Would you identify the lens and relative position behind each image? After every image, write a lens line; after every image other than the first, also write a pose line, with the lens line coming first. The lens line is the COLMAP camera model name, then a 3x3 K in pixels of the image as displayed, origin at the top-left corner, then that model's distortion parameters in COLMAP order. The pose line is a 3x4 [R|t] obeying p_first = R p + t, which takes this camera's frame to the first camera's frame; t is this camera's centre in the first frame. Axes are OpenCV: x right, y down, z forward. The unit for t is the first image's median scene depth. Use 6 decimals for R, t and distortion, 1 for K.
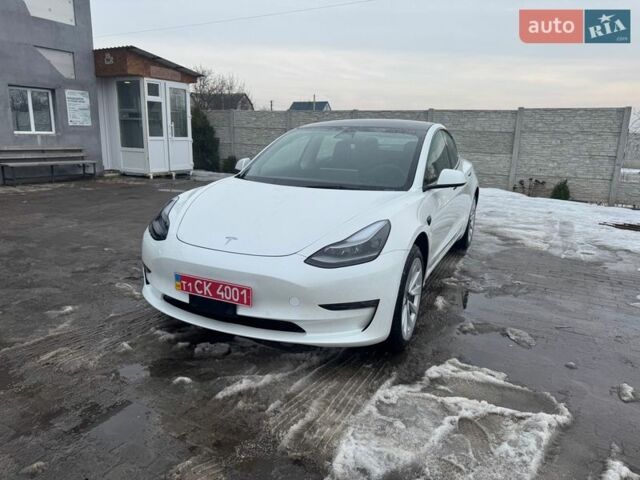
lens RADIAL K [[455.3, 0, 315.6], [0, 455.3, 235.9], [0, 0, 1]] dist [0.040414, -0.051883]
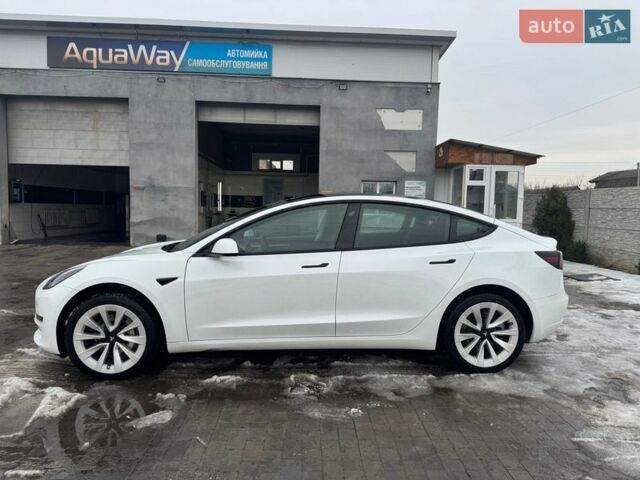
lens RADIAL K [[451.9, 0, 320.0], [0, 451.9, 240.0], [0, 0, 1]] dist [0.042214, -0.052195]
pose [[0.493256, 0.045694, -0.868683, 1.379443], [-0.196461, 0.978670, -0.060075, -0.140057], [0.847409, 0.200294, 0.491712, 0.763183]]
